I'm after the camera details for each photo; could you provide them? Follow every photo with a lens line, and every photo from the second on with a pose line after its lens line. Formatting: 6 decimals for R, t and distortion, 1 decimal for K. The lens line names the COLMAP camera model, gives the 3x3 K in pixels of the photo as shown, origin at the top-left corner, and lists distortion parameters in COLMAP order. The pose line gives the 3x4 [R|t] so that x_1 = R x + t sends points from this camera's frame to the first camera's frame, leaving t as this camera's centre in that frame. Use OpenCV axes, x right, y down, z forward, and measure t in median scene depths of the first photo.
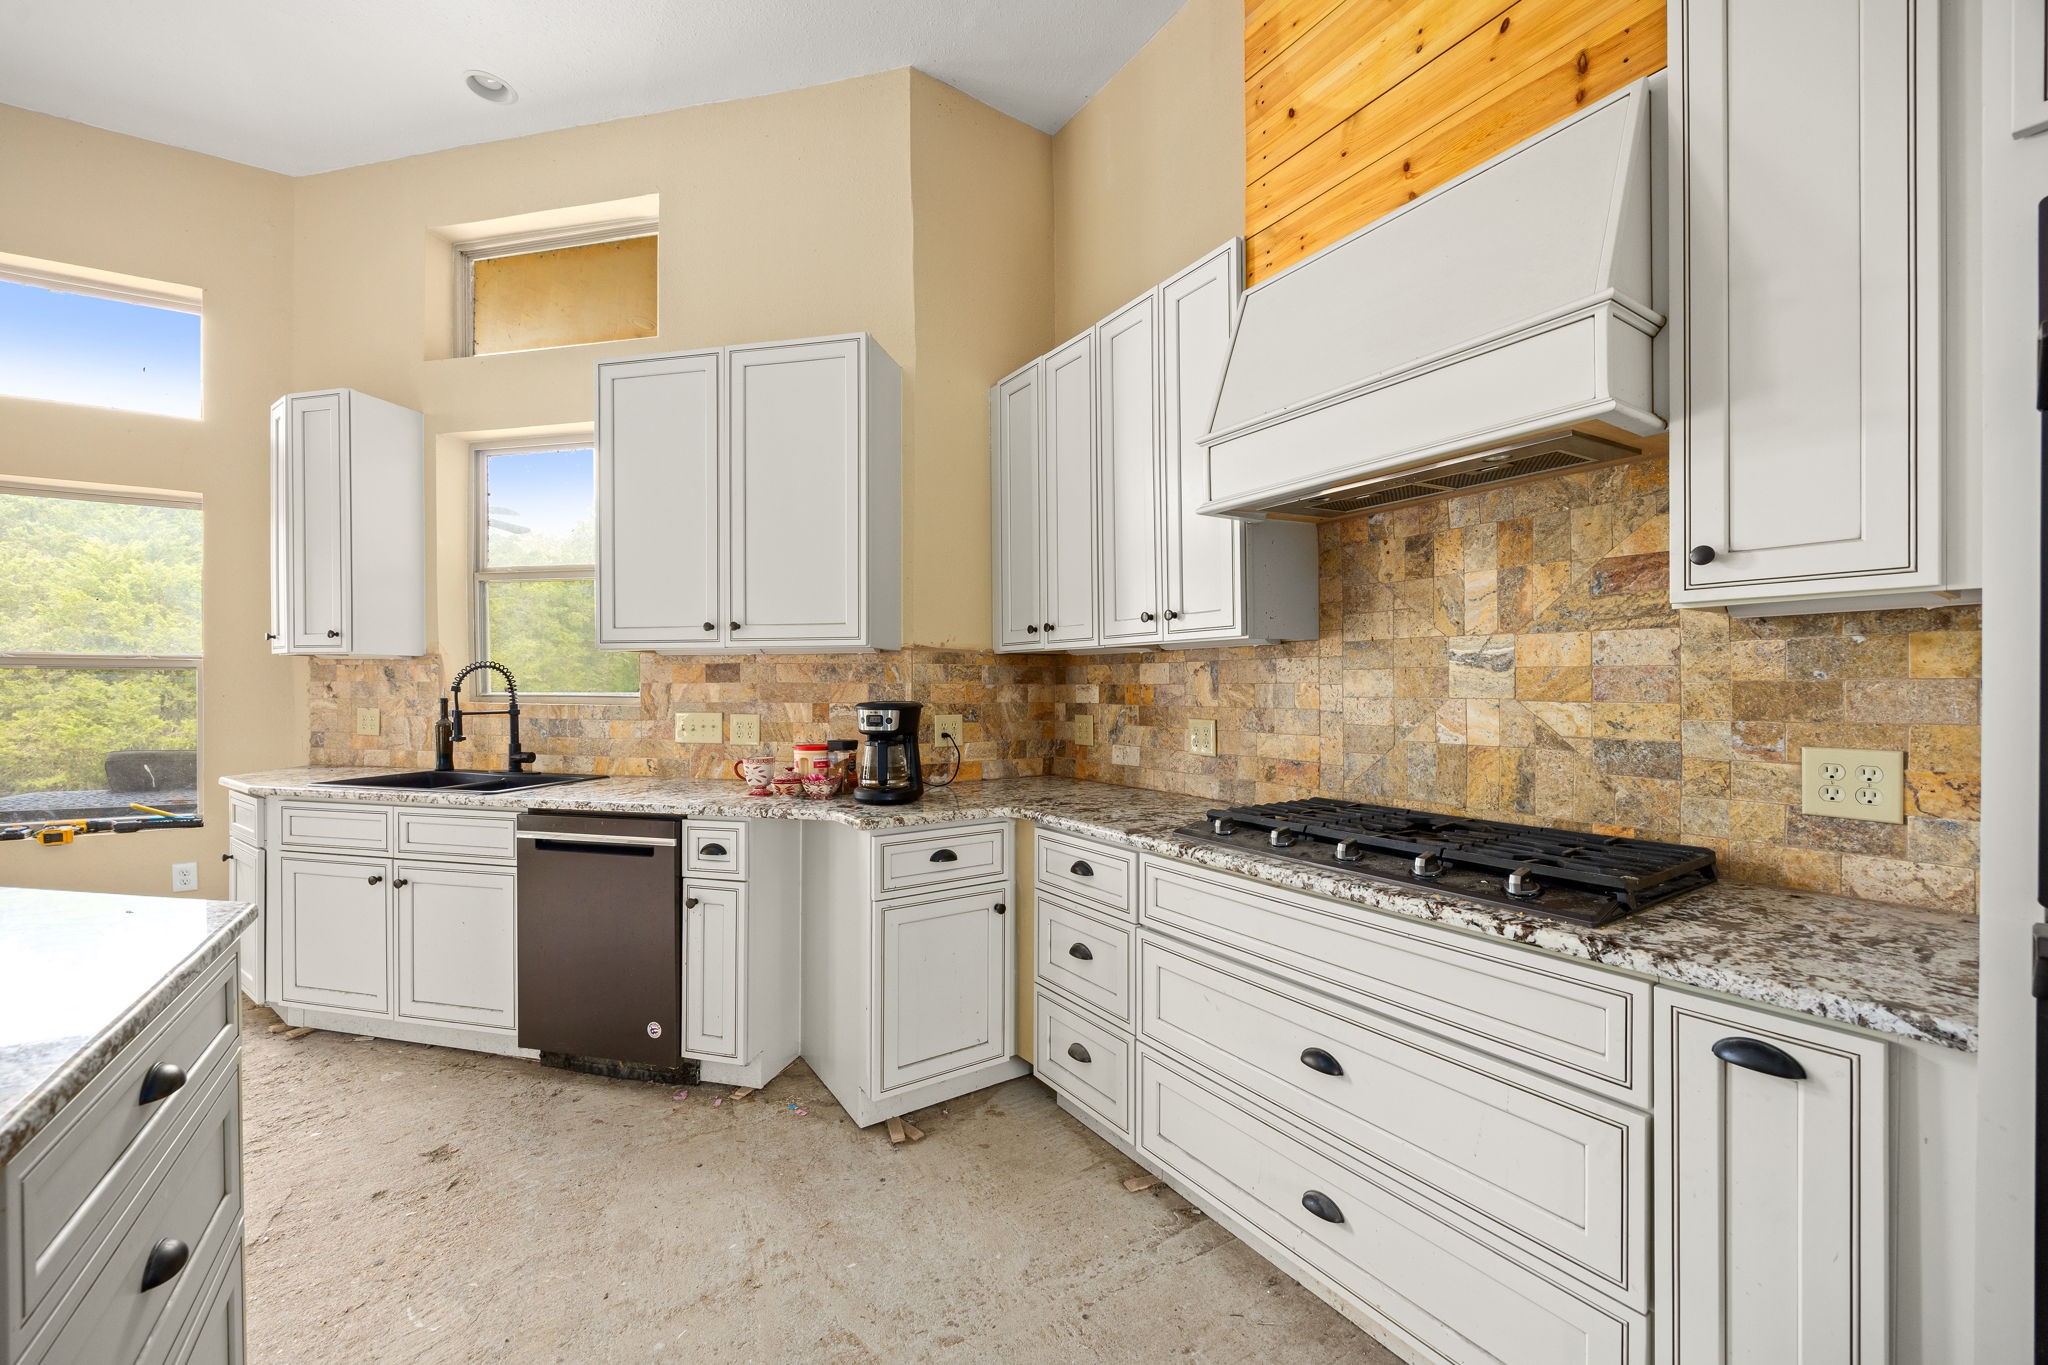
lens RADIAL K [[793.5, 0, 1028.7], [0, 793.5, 687.8], [0, 0, 1]] dist [-0.000173, -0.000786]
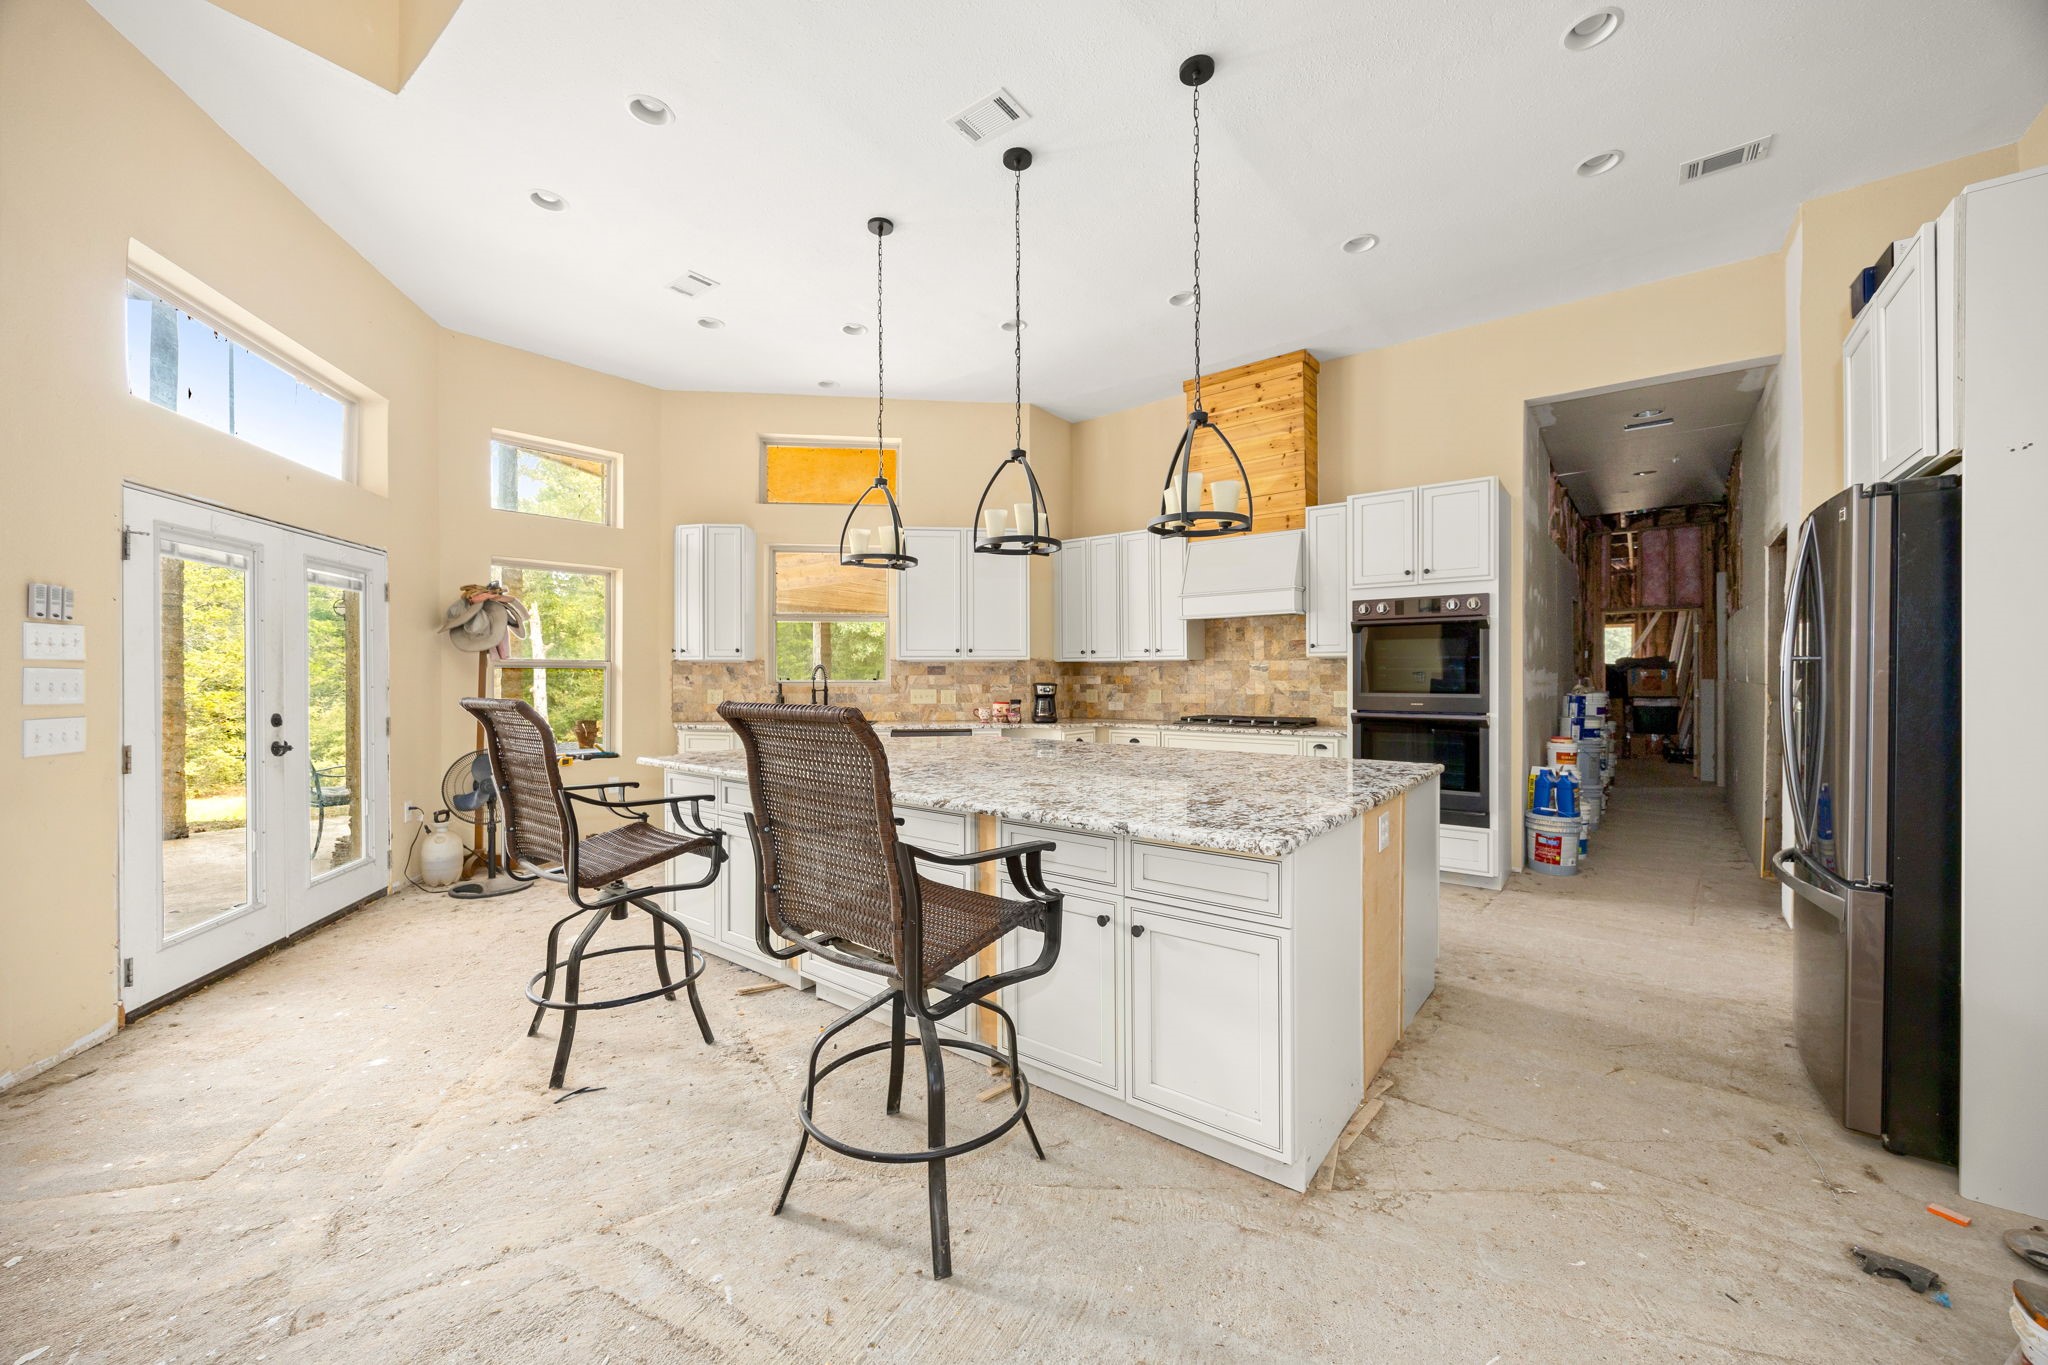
lens RADIAL K [[793.5, 0, 1021.3], [0, 793.5, 677.5], [0, 0, 1]] dist [-0.000173, -0.000786]
pose [[0.947425, -0.002137, 0.319970, -0.994885], [0.003022, 0.999993, -0.002268, 0.005921], [-0.319963, 0.003116, 0.947425, -1.263717]]
